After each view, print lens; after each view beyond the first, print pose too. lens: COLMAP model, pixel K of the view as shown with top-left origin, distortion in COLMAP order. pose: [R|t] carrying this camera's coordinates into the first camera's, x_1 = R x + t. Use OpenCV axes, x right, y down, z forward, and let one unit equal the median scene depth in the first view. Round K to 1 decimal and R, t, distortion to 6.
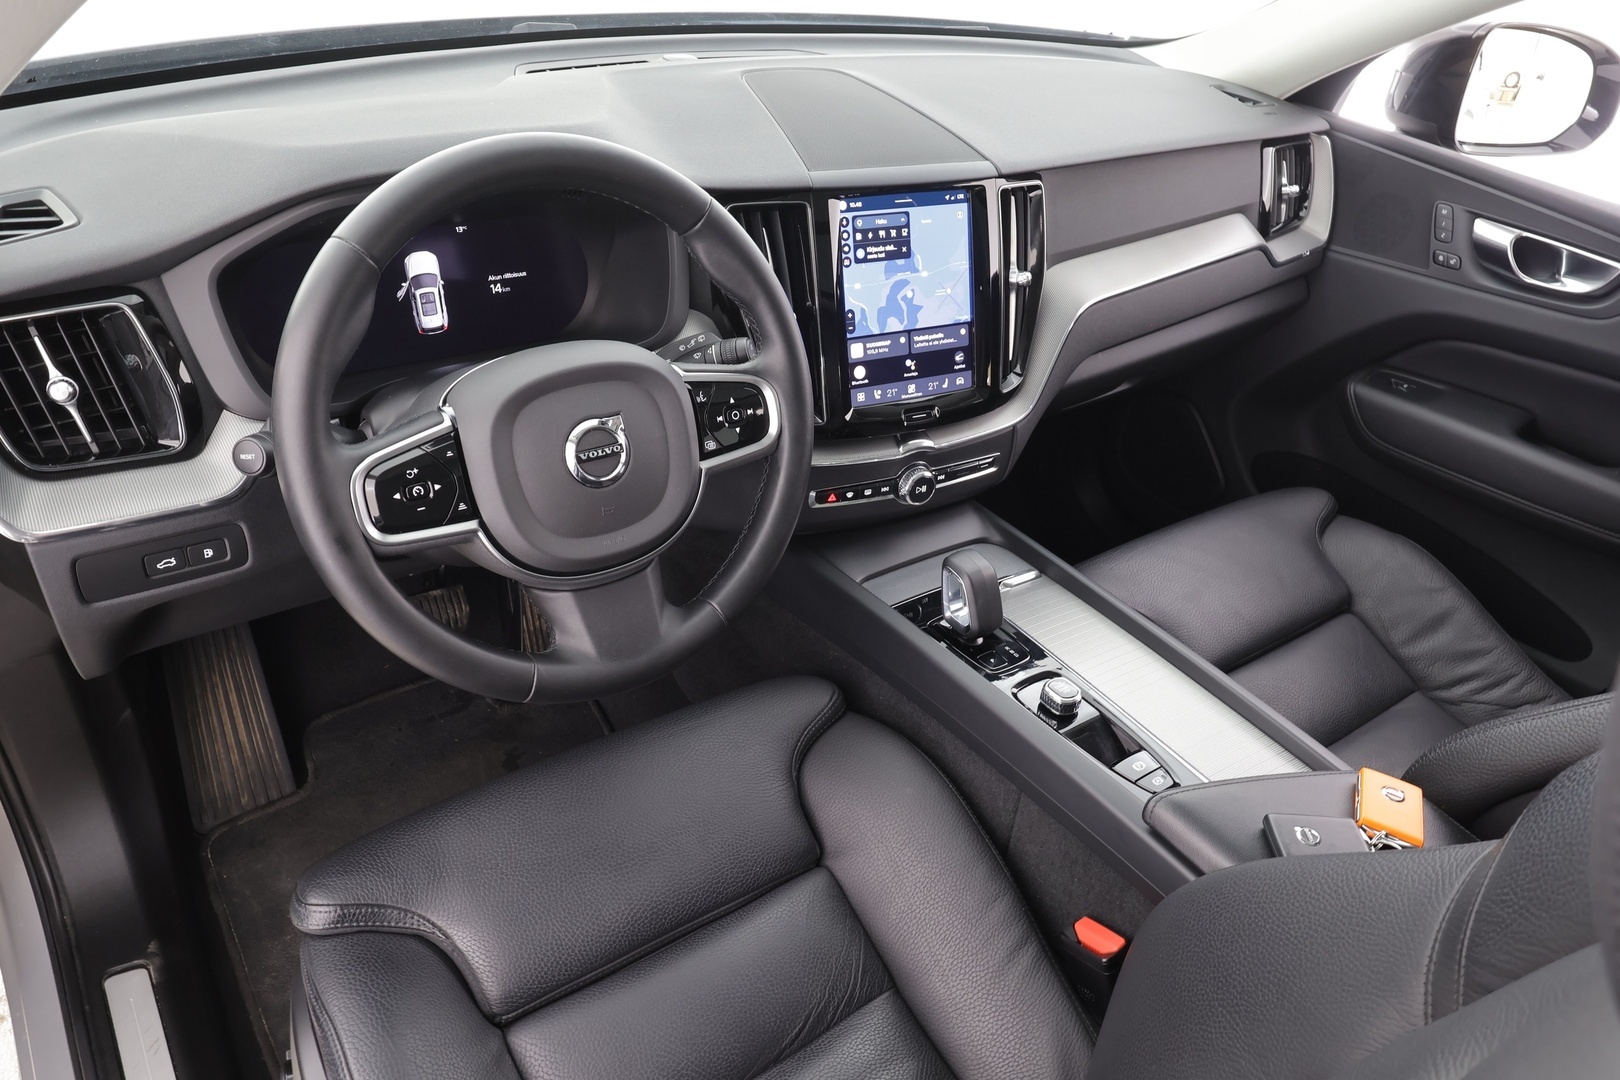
lens RADIAL K [[1133.3, 0, 810.0], [0, 1133.3, 540.0], [0, 0, 1]] dist [0.003676, 0.000743]
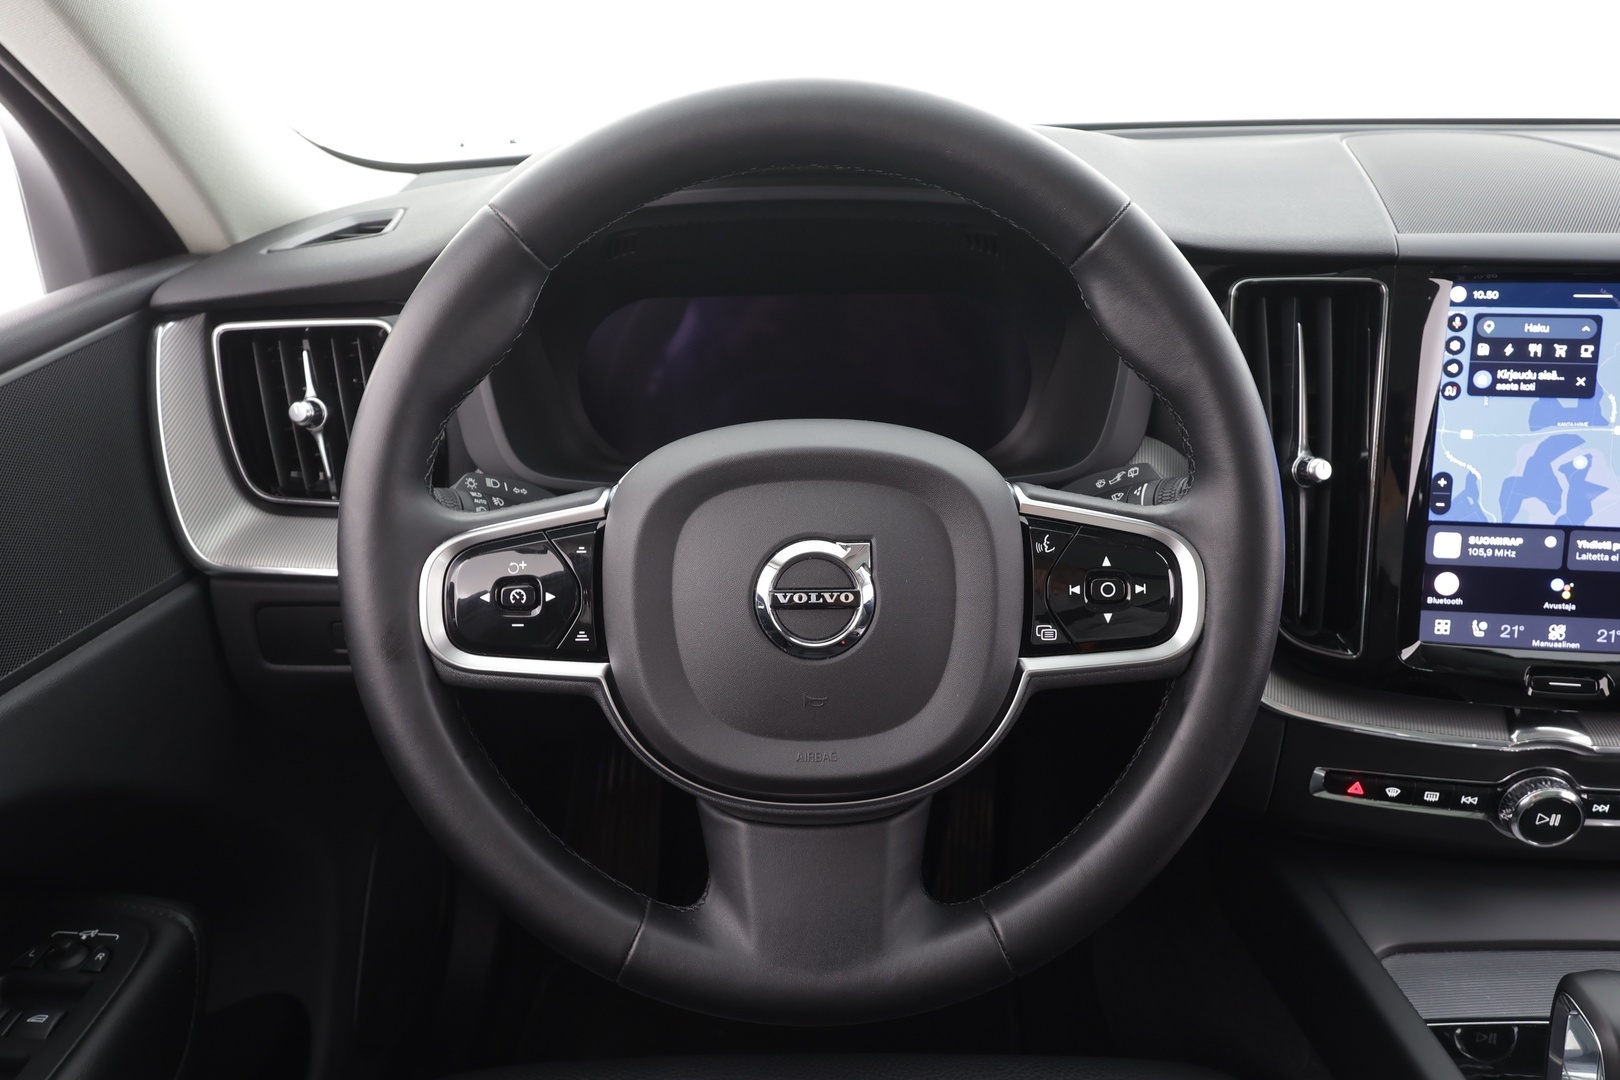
lens RADIAL K [[1051.2, 0, 810.0], [0, 1051.2, 540.0], [0, 0, 1]] dist [0.004276, -0.000563]
pose [[0.814813, 0.152181, -0.559393, 0.075761], [-0.249138, 0.963202, -0.100860, -0.036650], [0.523459, 0.221548, 0.822744, 0.396774]]
